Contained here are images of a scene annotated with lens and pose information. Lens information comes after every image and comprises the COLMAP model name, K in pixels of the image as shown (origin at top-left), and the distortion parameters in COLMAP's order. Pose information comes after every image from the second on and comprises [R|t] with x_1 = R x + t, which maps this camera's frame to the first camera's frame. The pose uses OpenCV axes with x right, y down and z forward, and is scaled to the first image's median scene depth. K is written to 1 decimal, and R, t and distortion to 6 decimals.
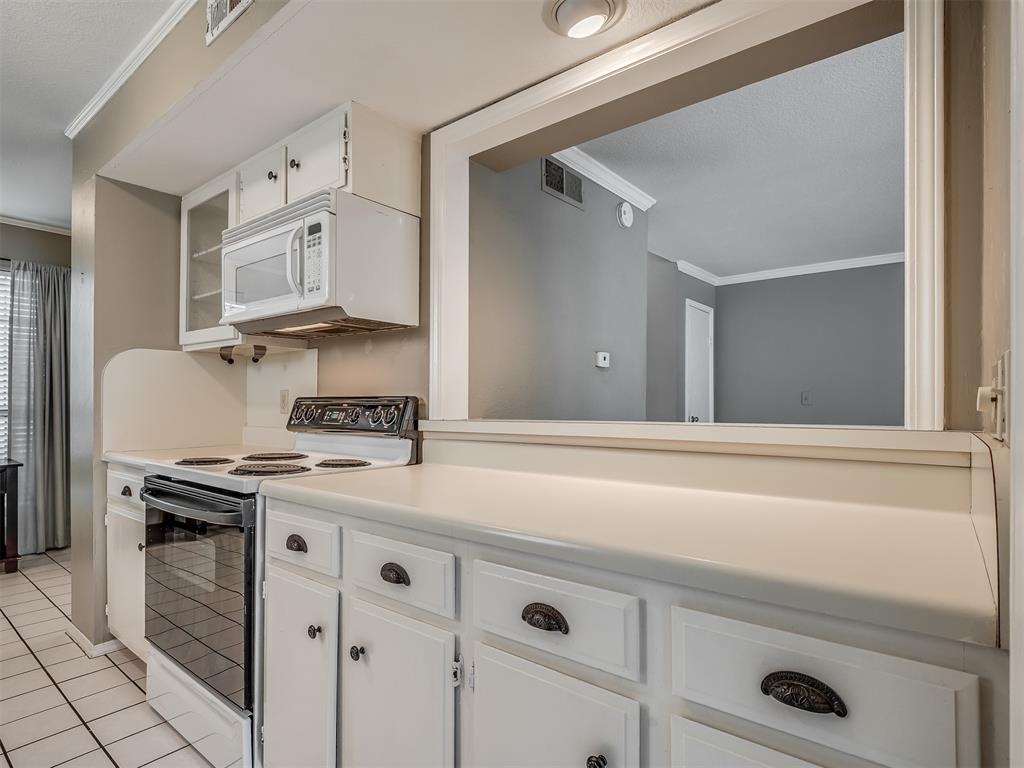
lens RADIAL K [[533.2, 0, 504.1], [0, 533.2, 399.4], [0, 0, 1]] dist [0.010717, -0.009525]
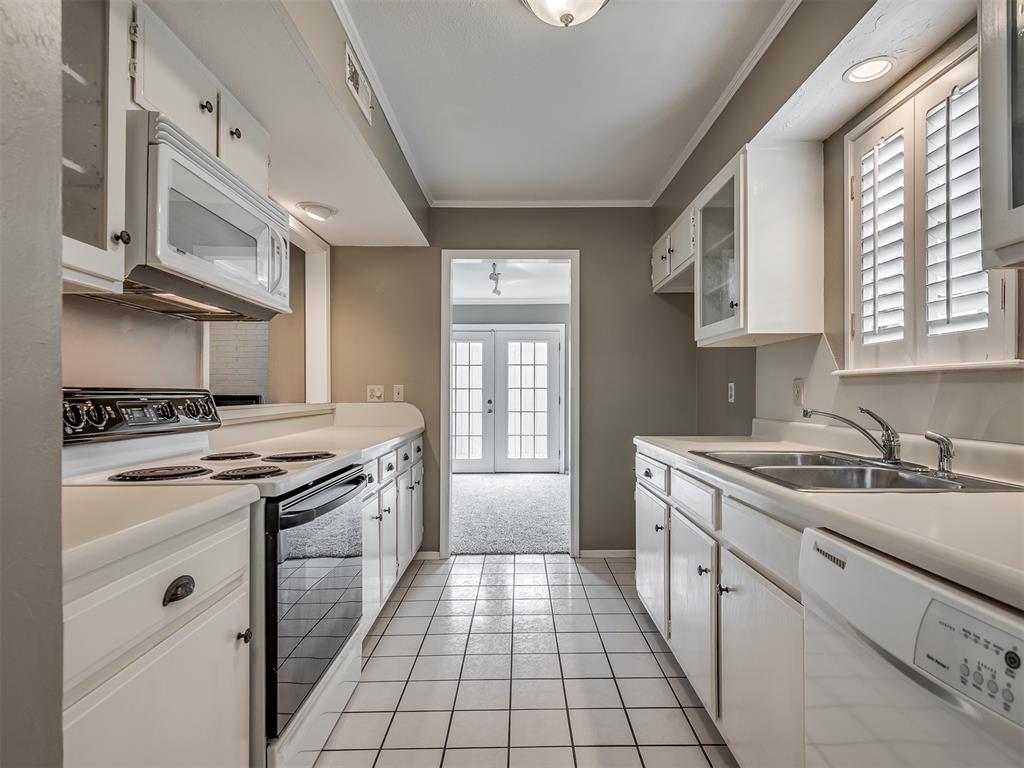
lens RADIAL K [[550.3, 0, 535.8], [0, 550.3, 389.1], [0, 0, 1]] dist [0.005860, -0.001094]
pose [[-0.636378, 0.007950, 0.771336, -1.398575], [-0.001996, 0.999927, -0.011953, 0.005078], [-0.771375, -0.009146, -0.636316, 1.163499]]
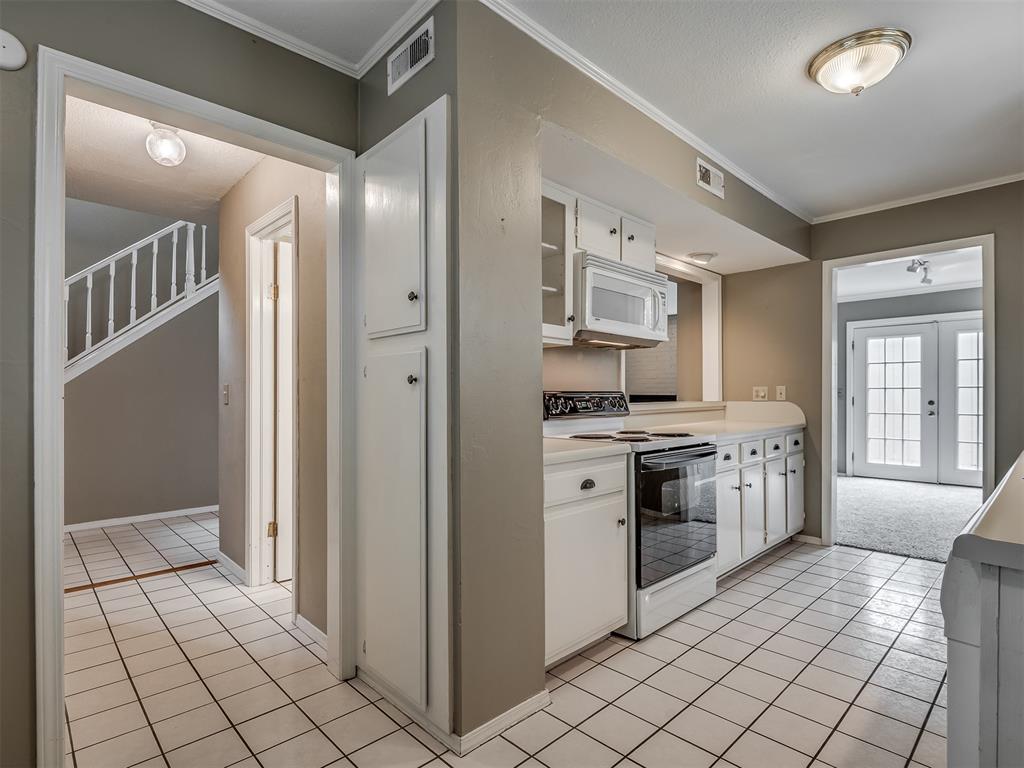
lens RADIAL K [[533.2, 0, 501.6], [0, 533.2, 390.6], [0, 0, 1]] dist [0.010717, -0.009525]
pose [[0.144037, 0.007423, 0.989544, -1.880146], [-0.002849, 0.999971, -0.007087, 0.003923], [-0.989568, -0.001799, 0.144054, 1.109733]]
